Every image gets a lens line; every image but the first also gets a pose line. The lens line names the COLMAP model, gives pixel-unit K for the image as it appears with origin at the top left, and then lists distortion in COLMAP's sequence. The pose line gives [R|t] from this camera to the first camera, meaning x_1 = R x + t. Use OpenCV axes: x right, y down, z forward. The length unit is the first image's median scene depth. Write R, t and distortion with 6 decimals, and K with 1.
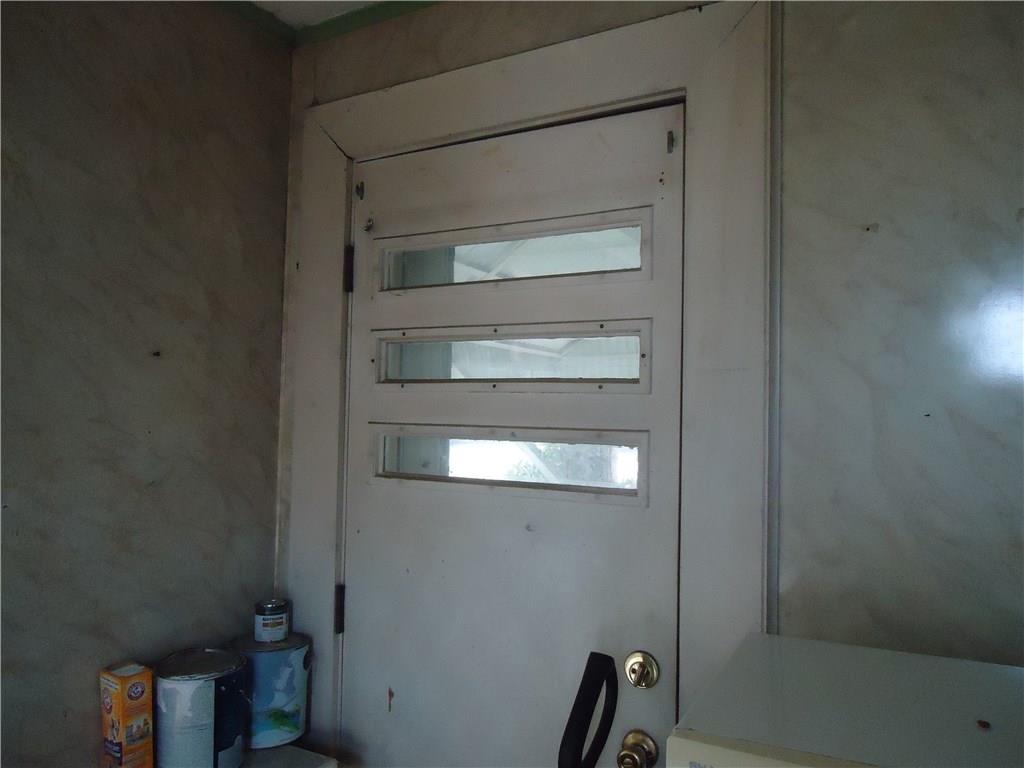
lens RADIAL K [[744.4, 0, 513.7], [0, 744.4, 380.5], [0, 0, 1]] dist [-0.009710, 0.007047]
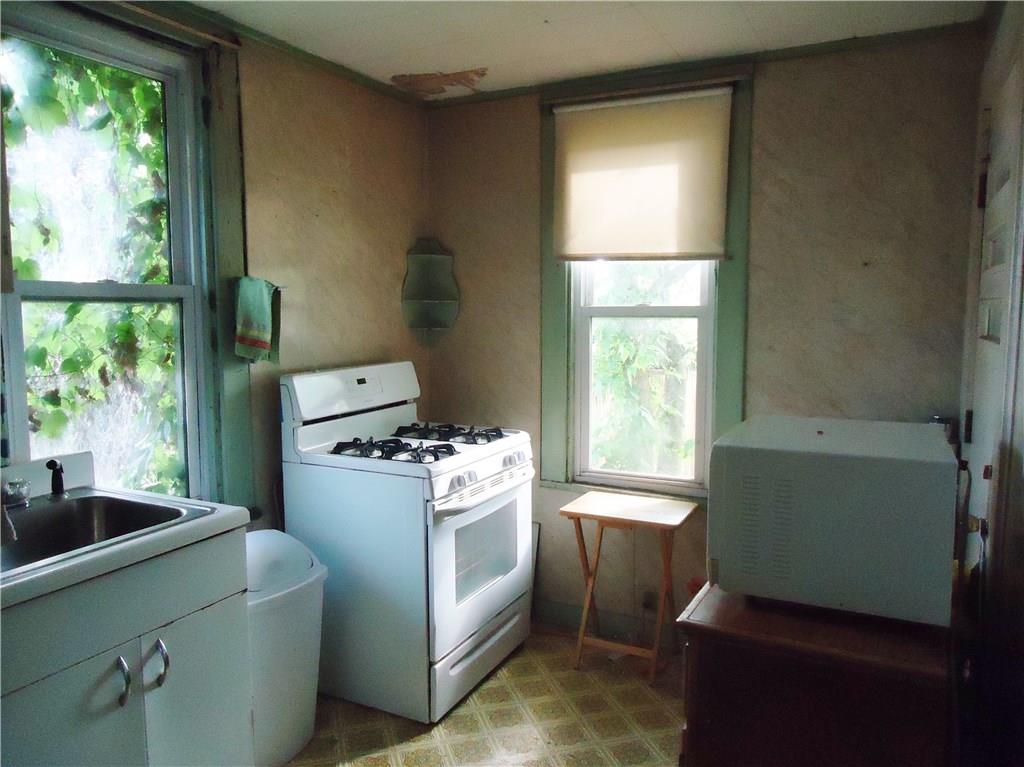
lens RADIAL K [[744.4, 0, 513.7], [0, 744.4, 380.0], [0, 0, 1]] dist [-0.009710, 0.007047]
pose [[0.046357, 0.079761, -0.995735, 1.230170], [0.048728, 0.995440, 0.082006, 0.052986], [0.997736, -0.052322, 0.042259, 0.038134]]
